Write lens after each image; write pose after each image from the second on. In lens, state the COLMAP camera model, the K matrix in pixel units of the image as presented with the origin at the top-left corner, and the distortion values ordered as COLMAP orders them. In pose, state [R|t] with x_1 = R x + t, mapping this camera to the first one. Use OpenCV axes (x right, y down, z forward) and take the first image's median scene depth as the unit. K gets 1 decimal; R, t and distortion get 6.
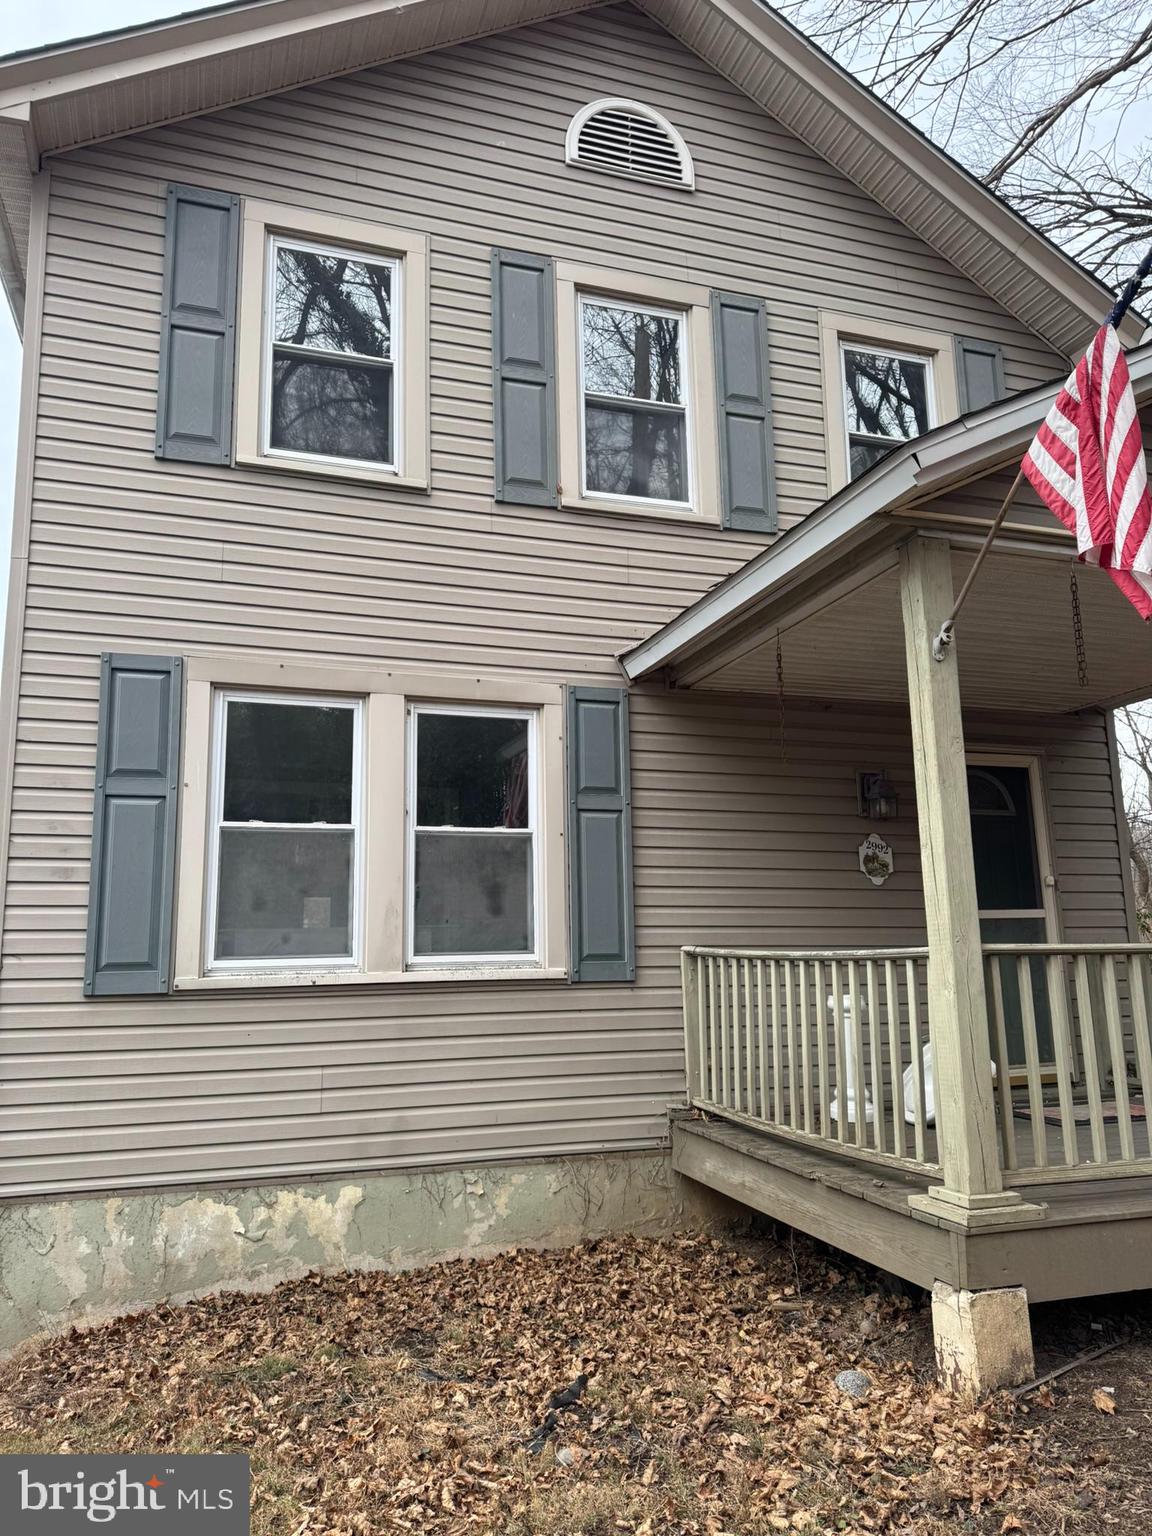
lens RADIAL K [[1063.3, 0, 576.0], [0, 1063.3, 768.0], [0, 0, 1]] dist [0.156157, -0.196429]
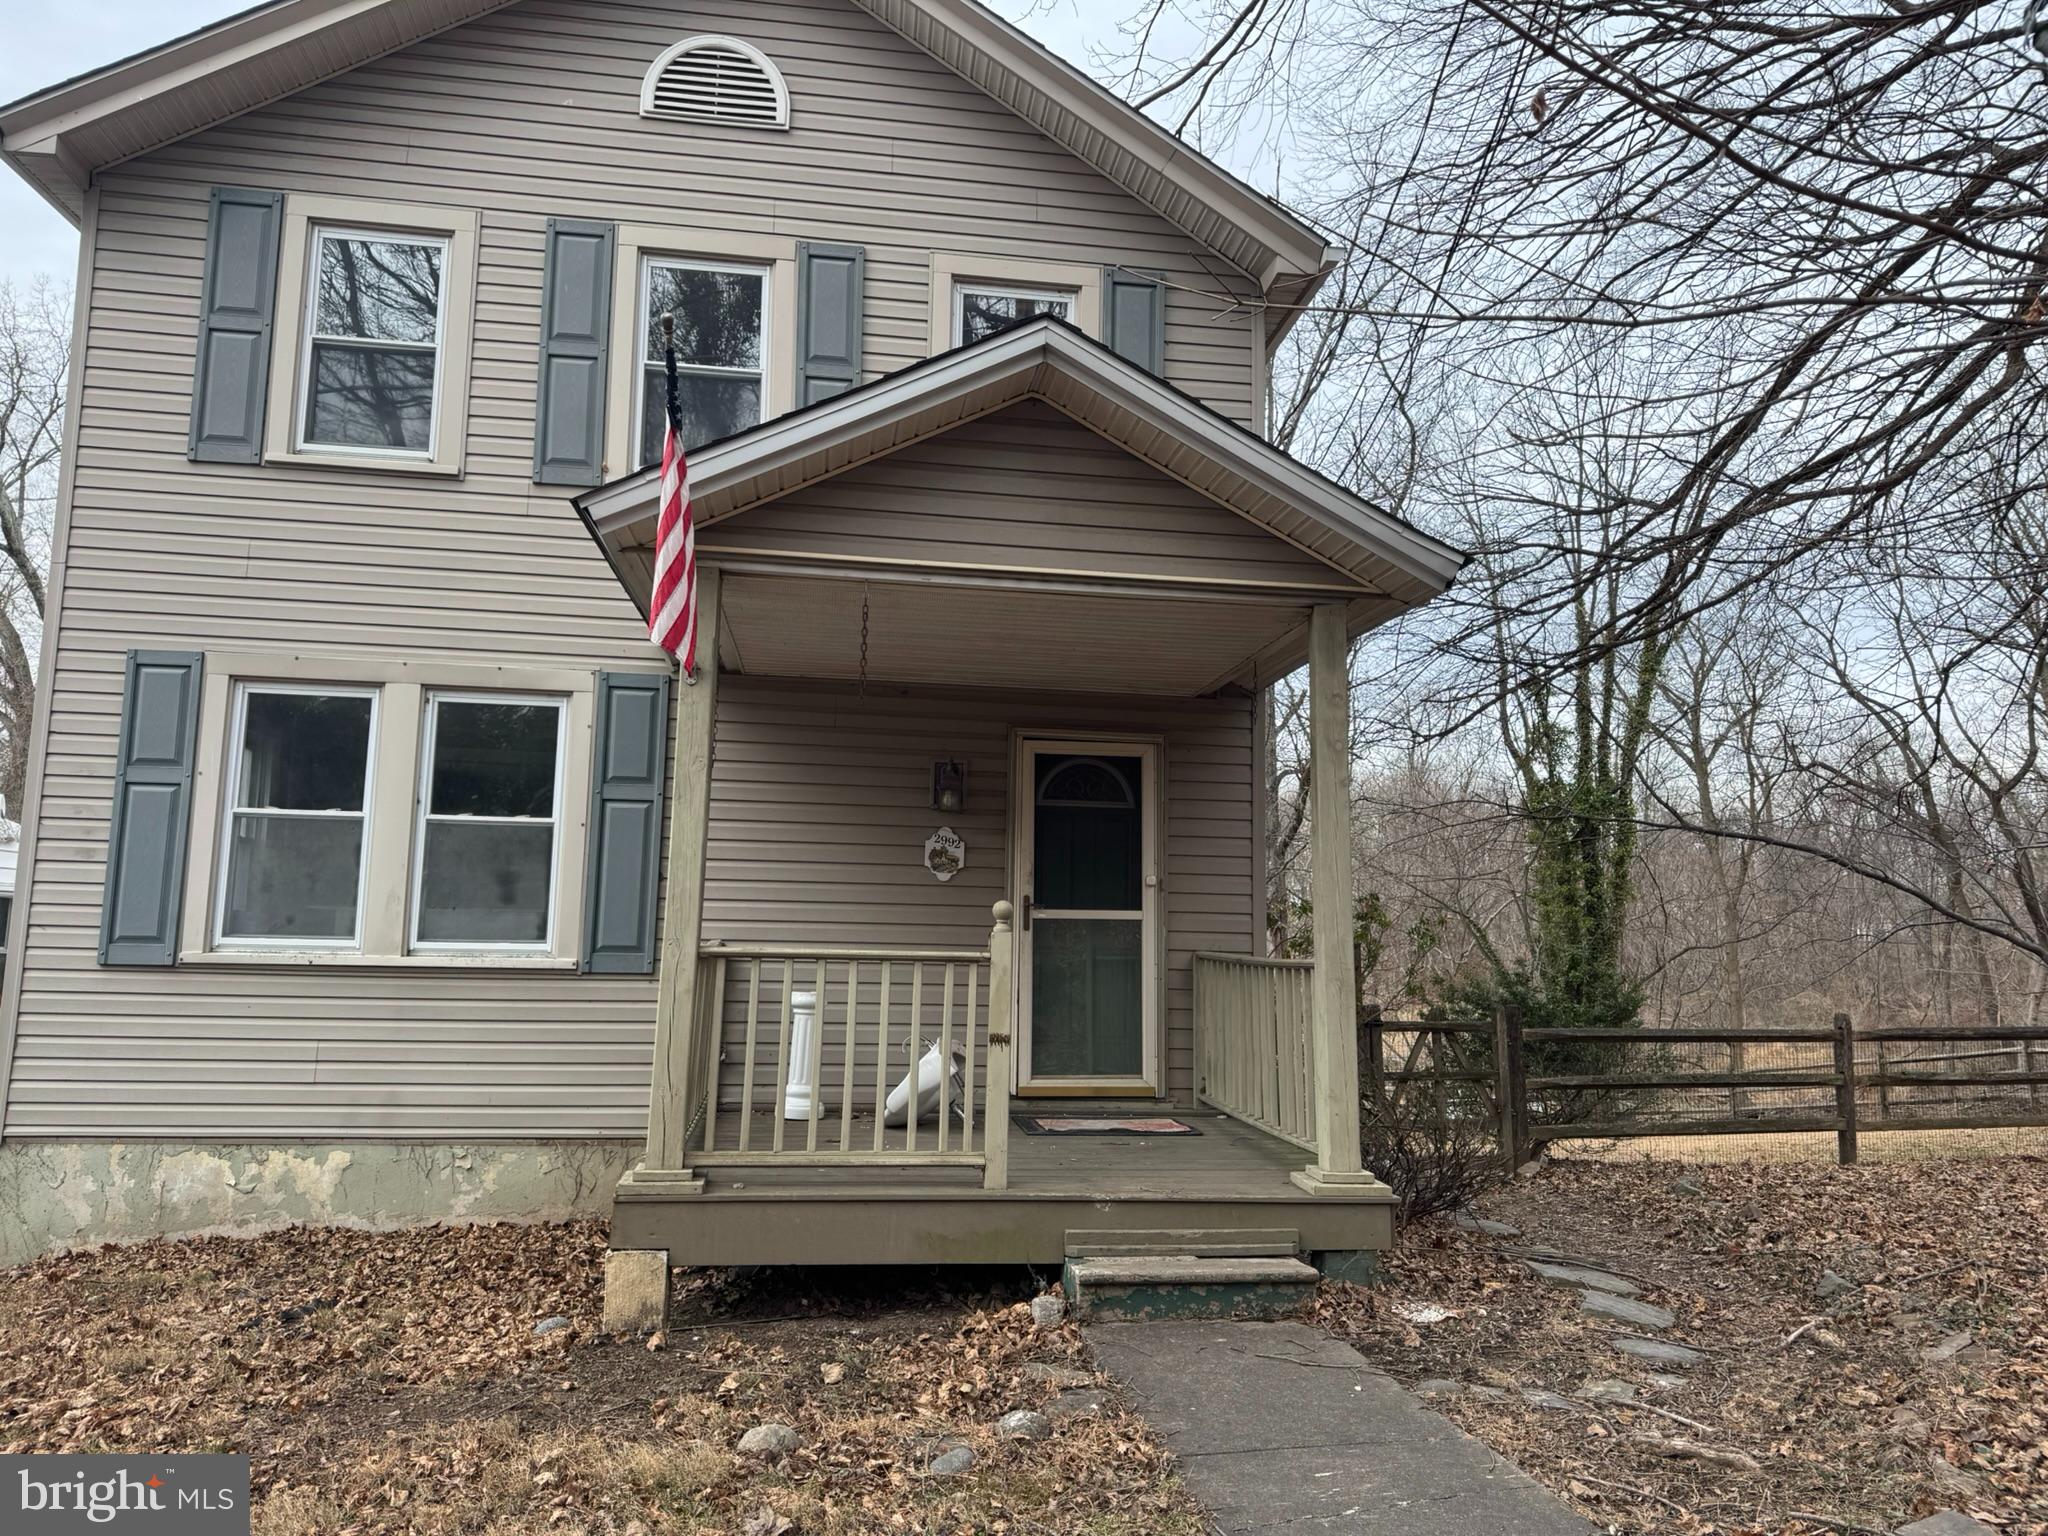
lens RADIAL K [[1399.7, 0, 1024.0], [0, 1399.7, 768.0], [0, 0, 1]] dist [0.105196, -0.079239]
pose [[0.979008, 0.013092, -0.203400, 0.683680], [-0.003372, 0.998839, 0.048060, -0.056769], [0.203793, -0.046365, 0.977916, -0.206144]]
